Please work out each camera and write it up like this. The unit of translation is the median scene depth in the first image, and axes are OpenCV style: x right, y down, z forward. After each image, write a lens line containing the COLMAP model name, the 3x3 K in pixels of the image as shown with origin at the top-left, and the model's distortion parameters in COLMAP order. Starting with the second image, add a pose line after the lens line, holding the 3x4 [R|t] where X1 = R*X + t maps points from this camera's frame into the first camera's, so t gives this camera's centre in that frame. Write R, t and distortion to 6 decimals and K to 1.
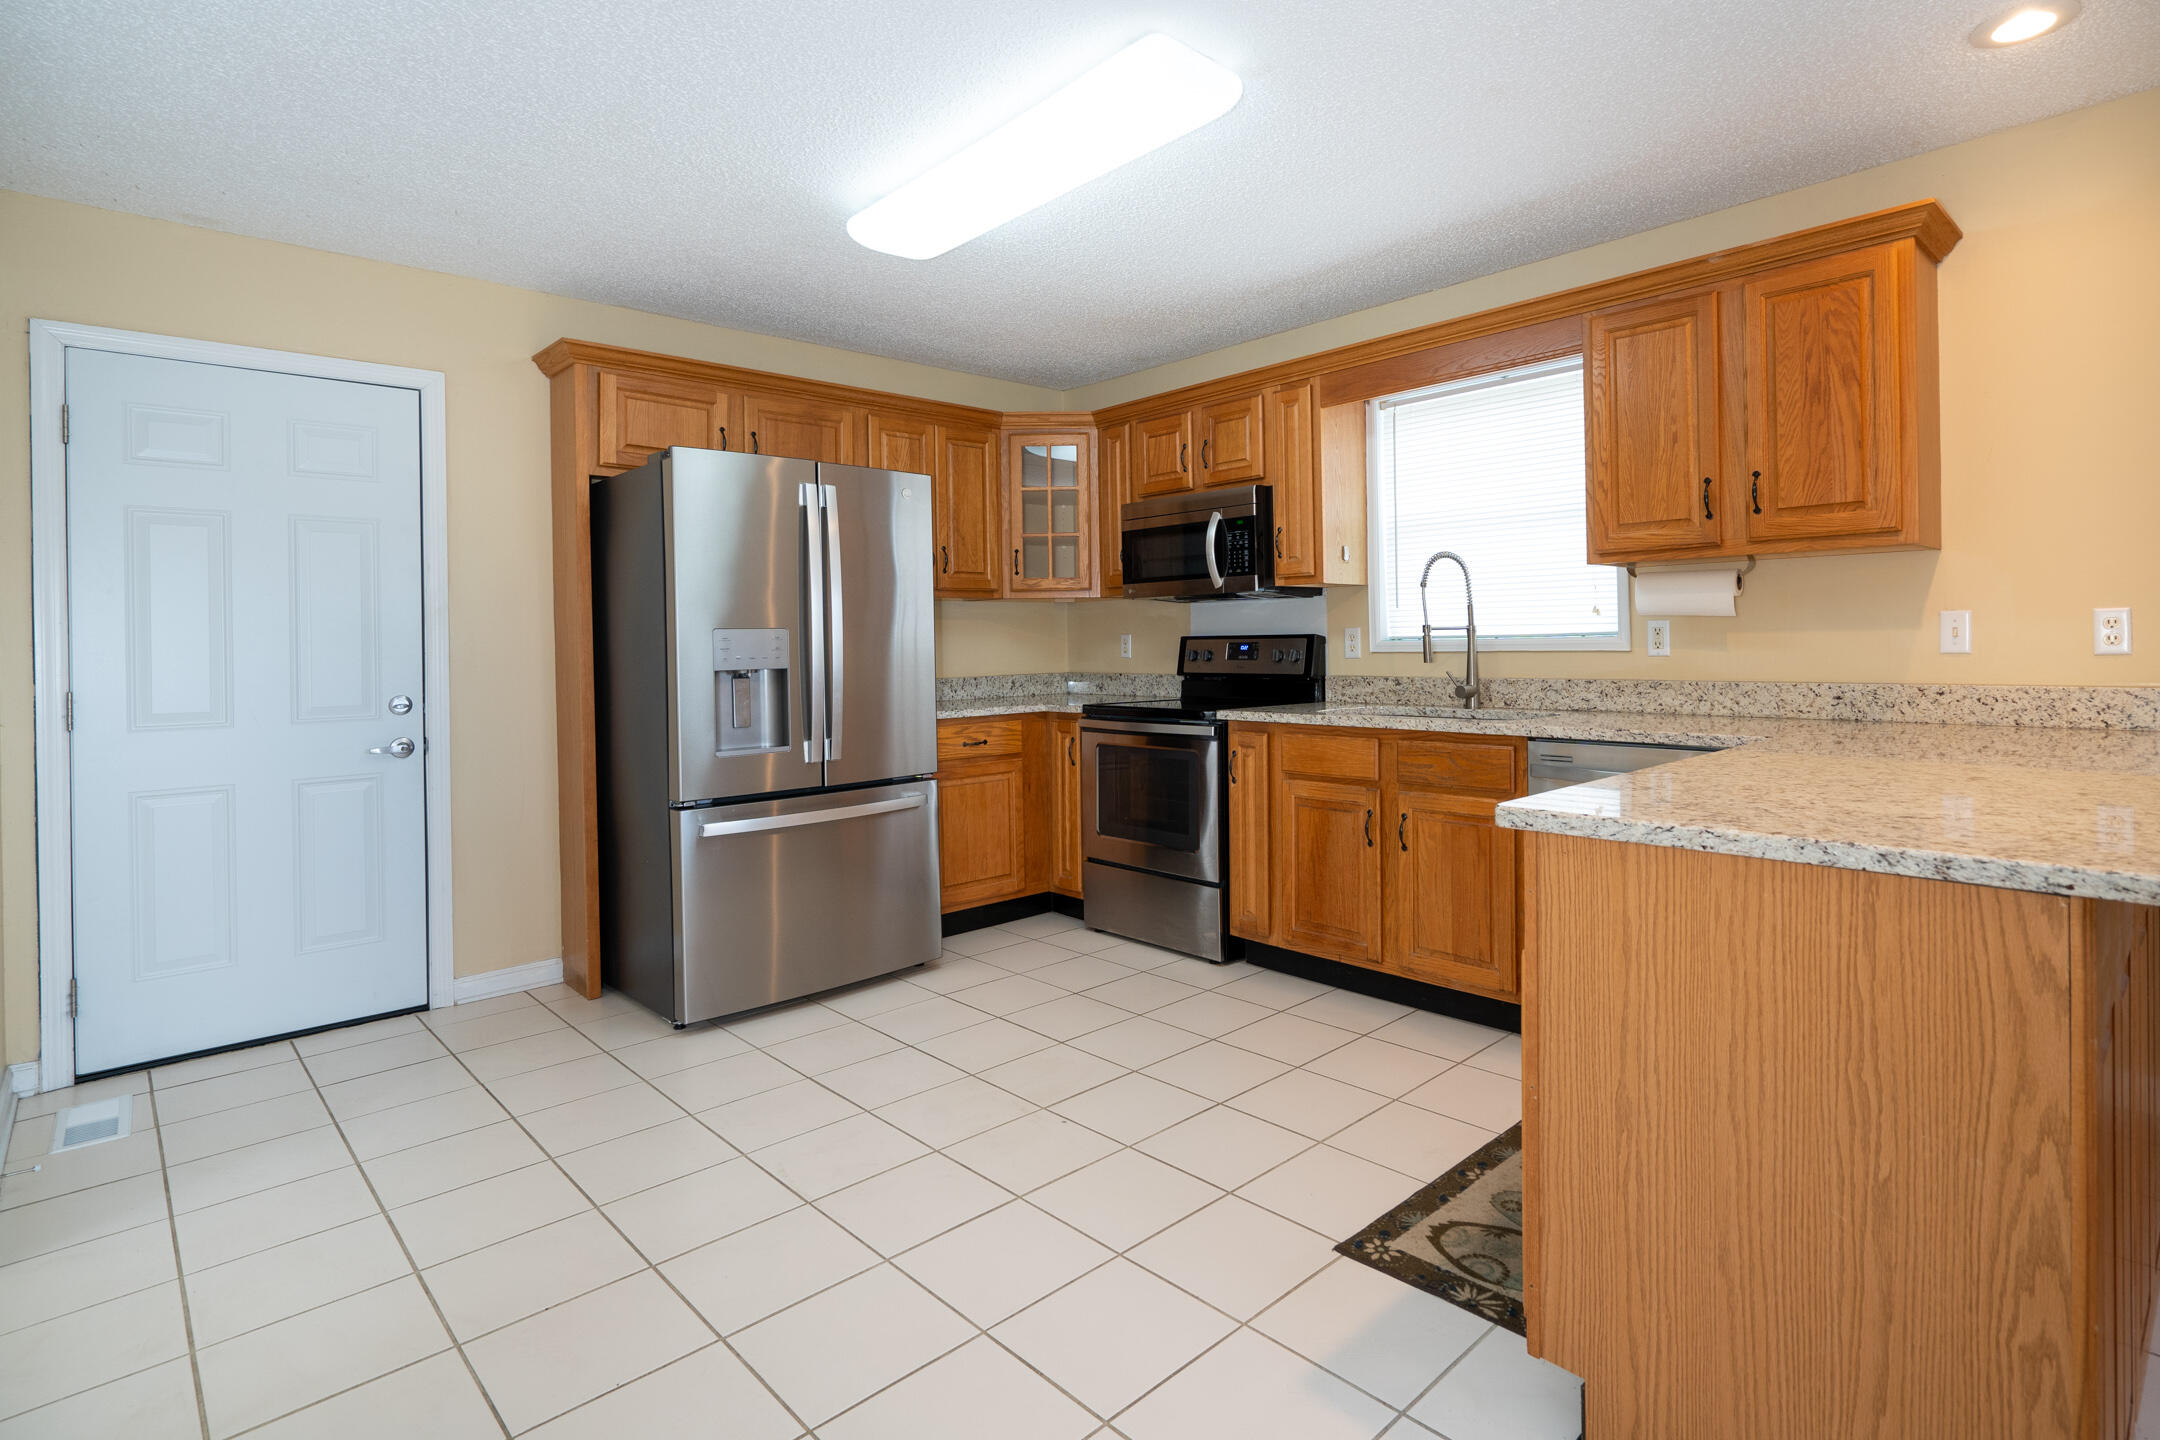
lens RADIAL K [[1073.1, 0, 1206.8], [0, 1073.1, 640.8], [0, 0, 1]] dist [-0.005253, 0.000035]
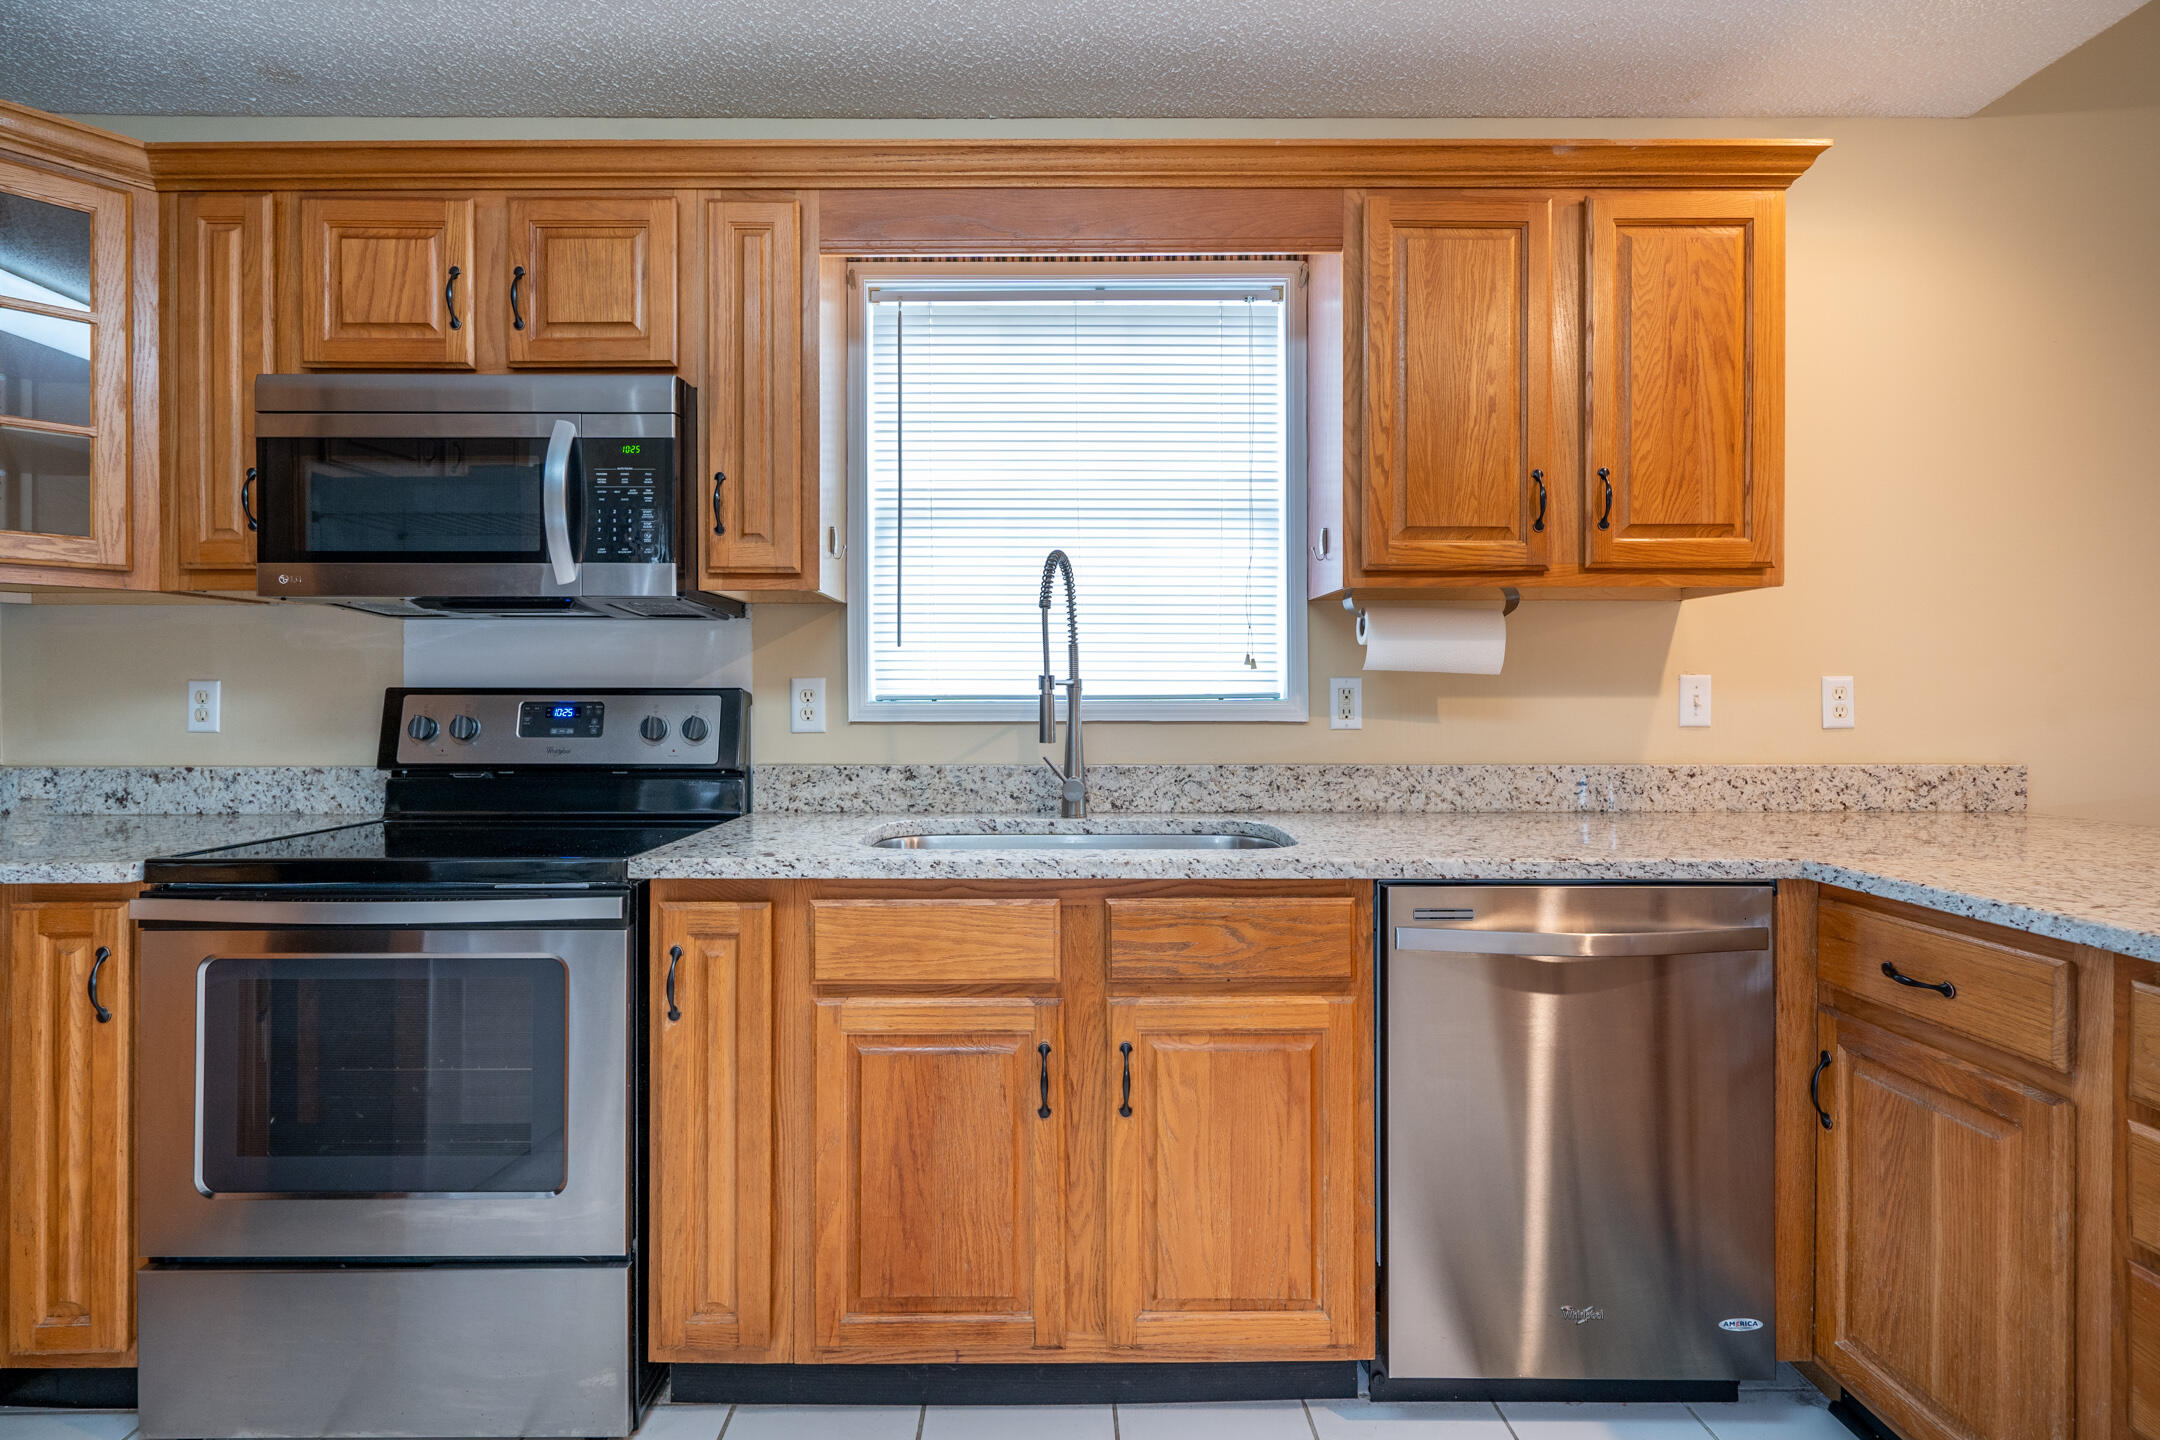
lens RADIAL K [[990.8, 0, 1039.4], [0, 990.8, 697.5], [0, 0, 1]] dist [-0.004387, 0.003242]
pose [[0.717073, 0.013471, 0.696868, -0.156657], [-0.011071, 0.999907, -0.007937, 0.000755], [-0.696910, -0.002024, 0.717156, 0.615418]]
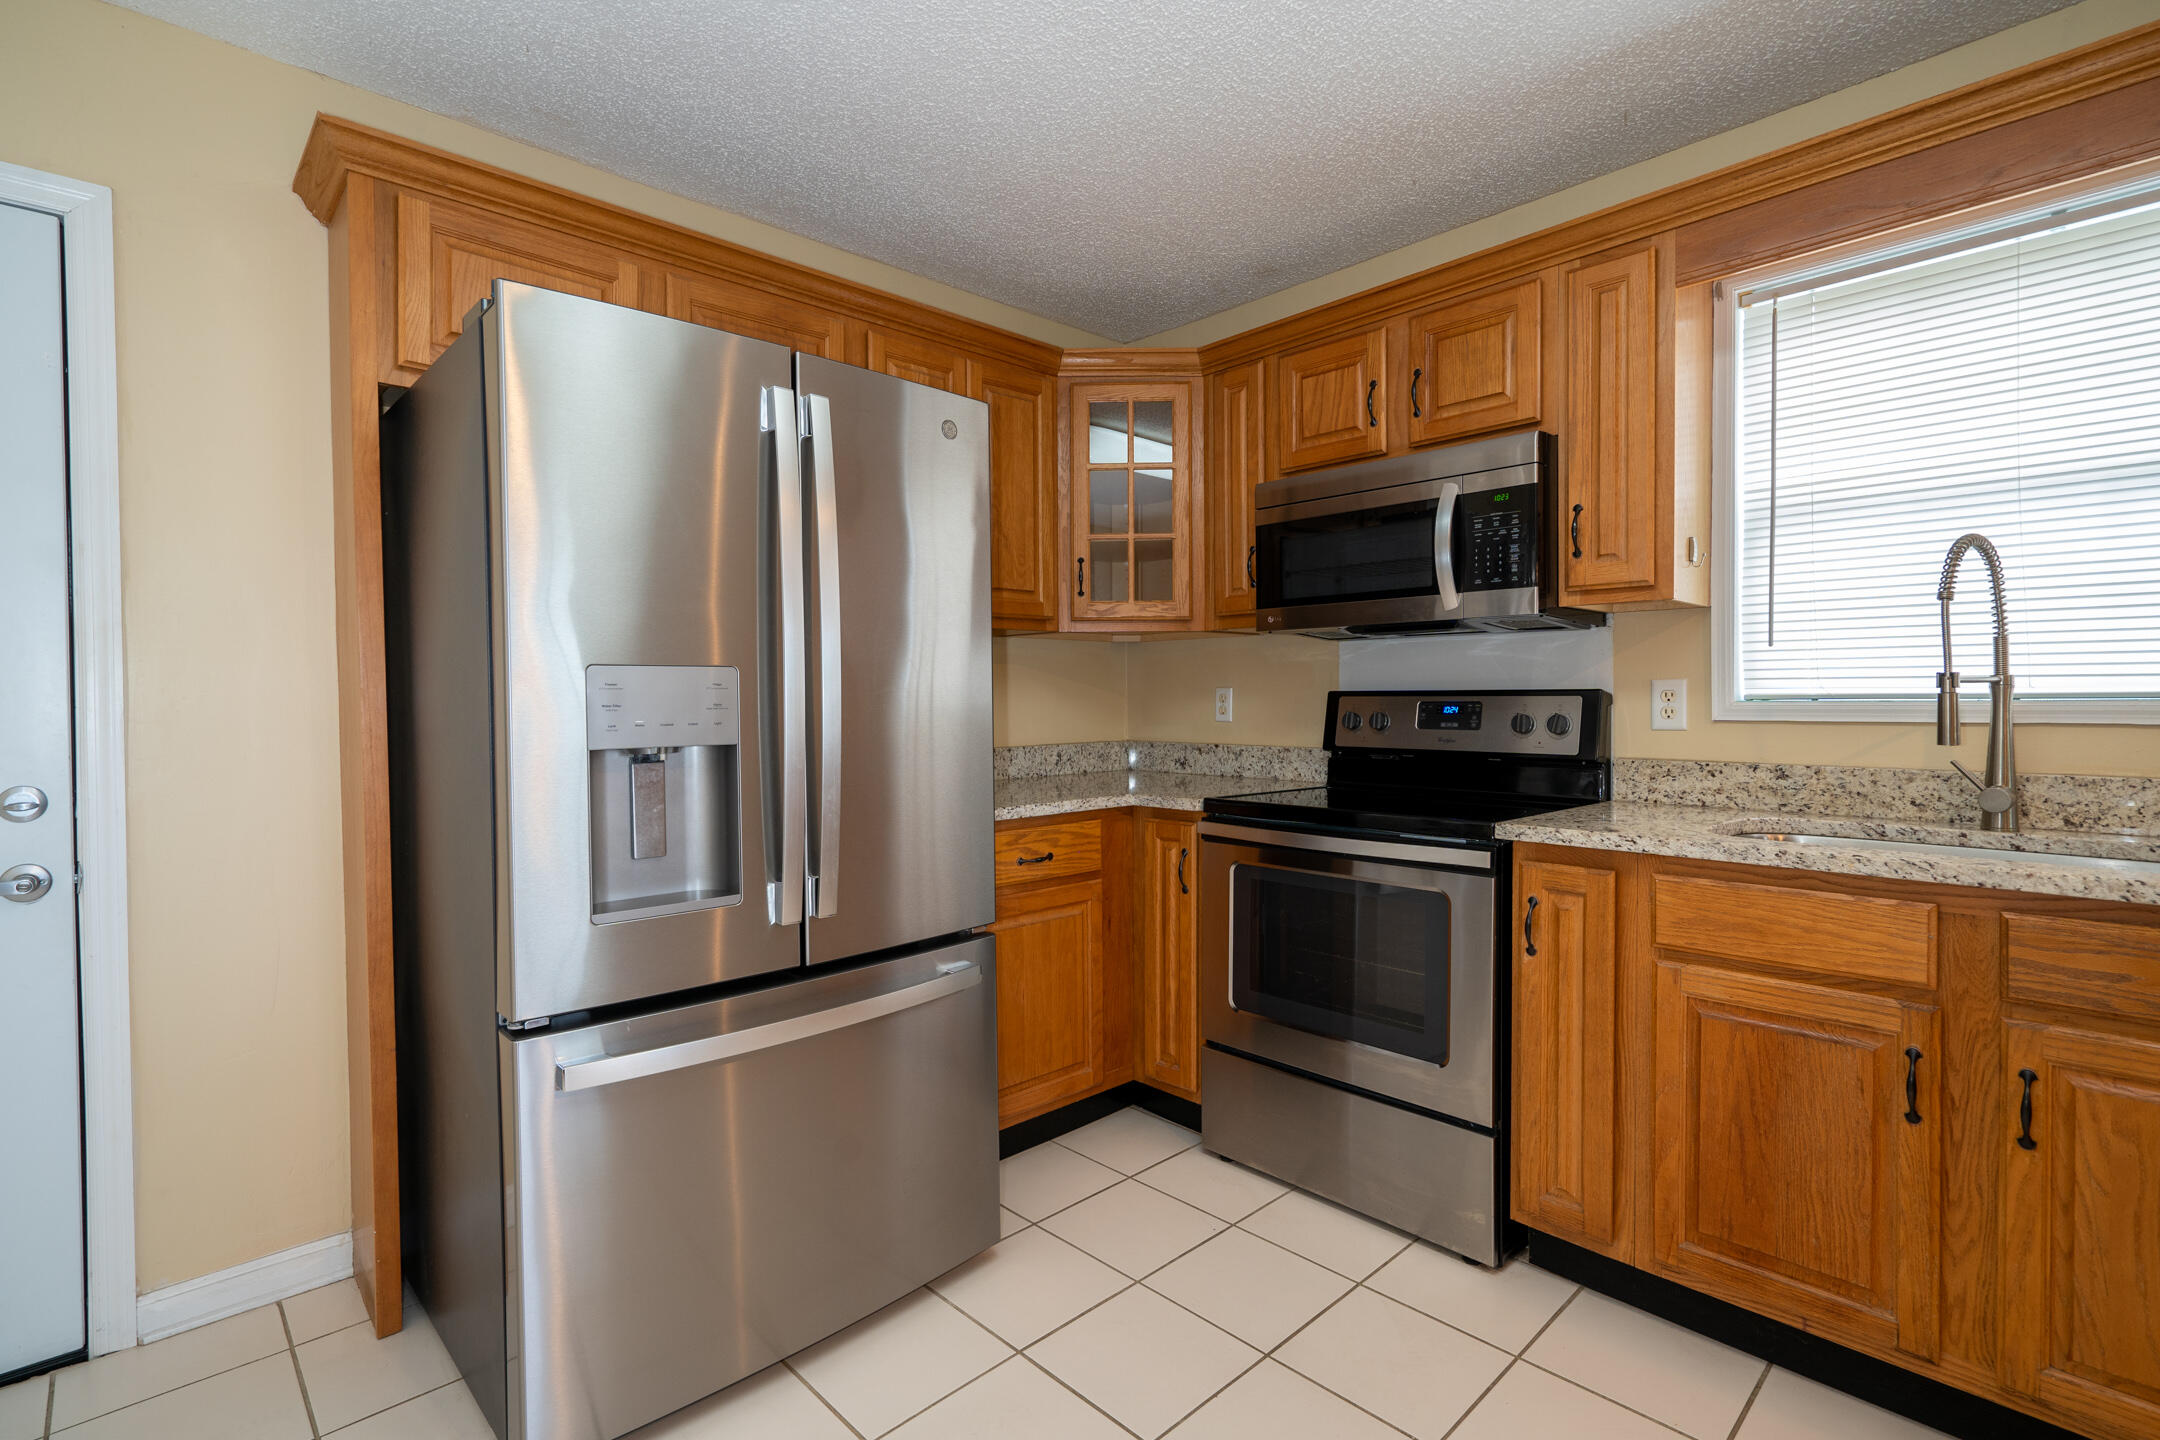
lens RADIAL K [[990.8, 0, 1090.6], [0, 990.8, 715.2], [0, 0, 1]] dist [-0.004387, 0.003242]
pose [[0.999380, 0.010355, -0.033659, -0.191099], [-0.009734, 0.999780, 0.018563, 0.000966], [0.033844, -0.018224, 0.999261, 0.492988]]
